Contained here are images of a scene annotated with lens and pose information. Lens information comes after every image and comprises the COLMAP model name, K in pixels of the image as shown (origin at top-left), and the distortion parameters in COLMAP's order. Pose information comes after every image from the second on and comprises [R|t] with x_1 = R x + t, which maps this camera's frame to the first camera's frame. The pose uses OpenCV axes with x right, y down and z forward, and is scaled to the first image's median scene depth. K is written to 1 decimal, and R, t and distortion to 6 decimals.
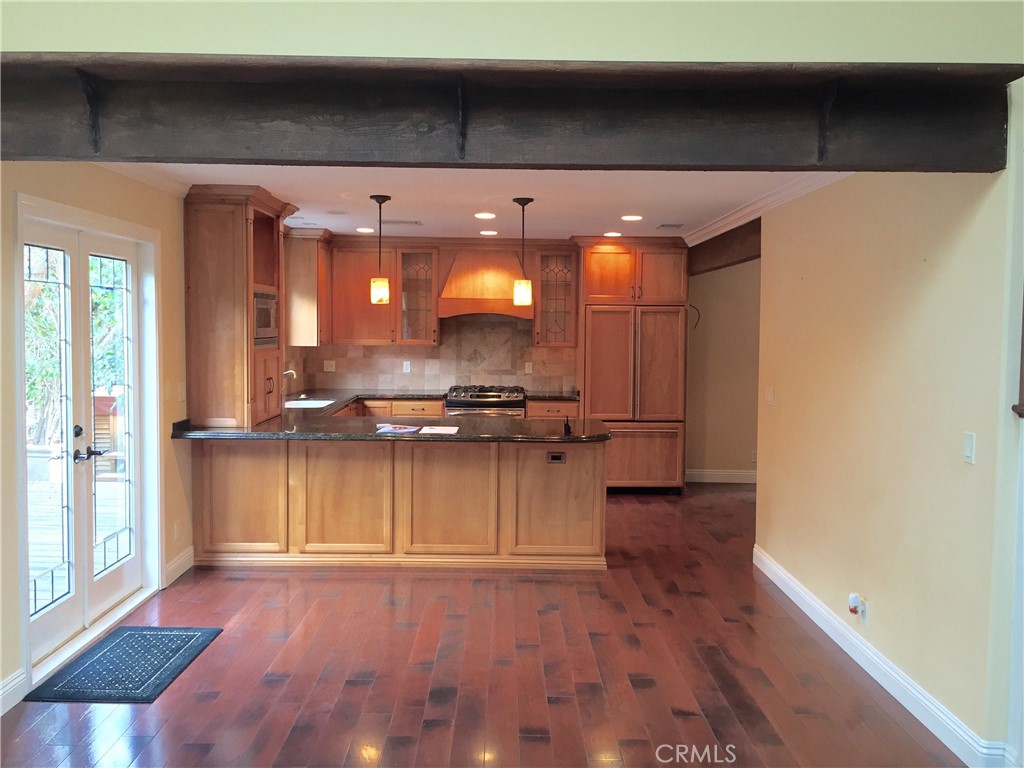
lens RADIAL K [[884.7, 0, 512.1], [0, 884.7, 384.5], [0, 0, 1]] dist [0.058623, -0.073734]
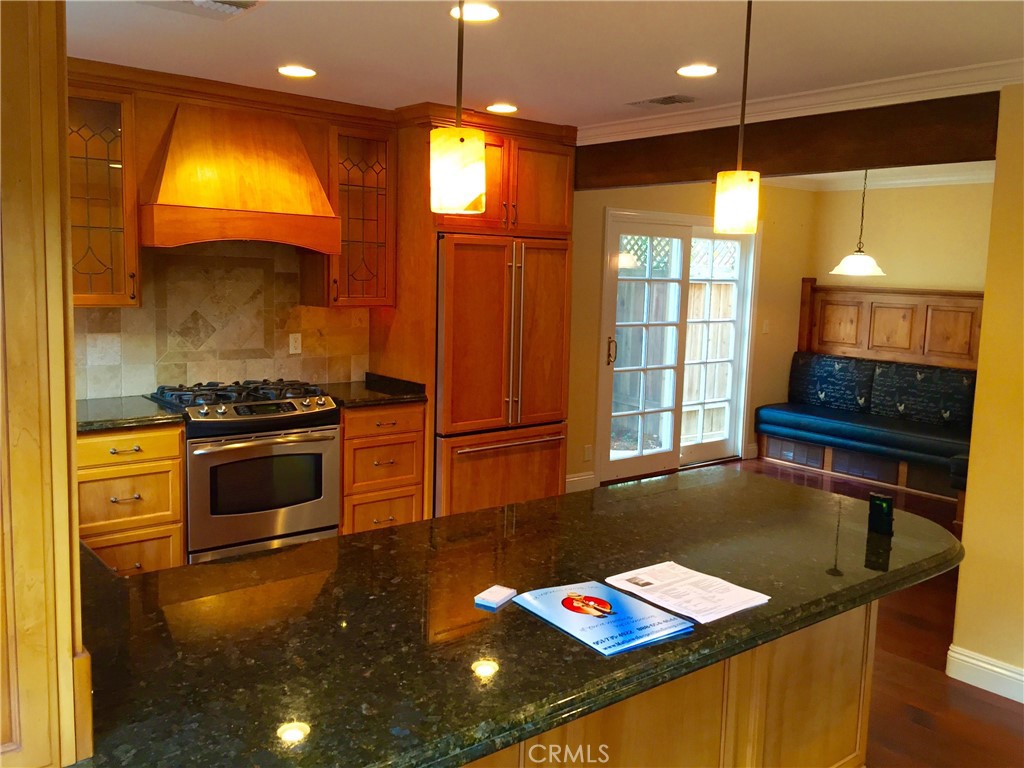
lens RADIAL K [[884.7, 0, 511.0], [0, 884.7, 378.7], [0, 0, 1]] dist [0.058623, -0.073734]
pose [[0.775139, -0.067054, 0.628223, -0.223876], [0.021756, 0.996595, 0.079529, -0.037984], [-0.631416, -0.047979, 0.773958, 0.492321]]
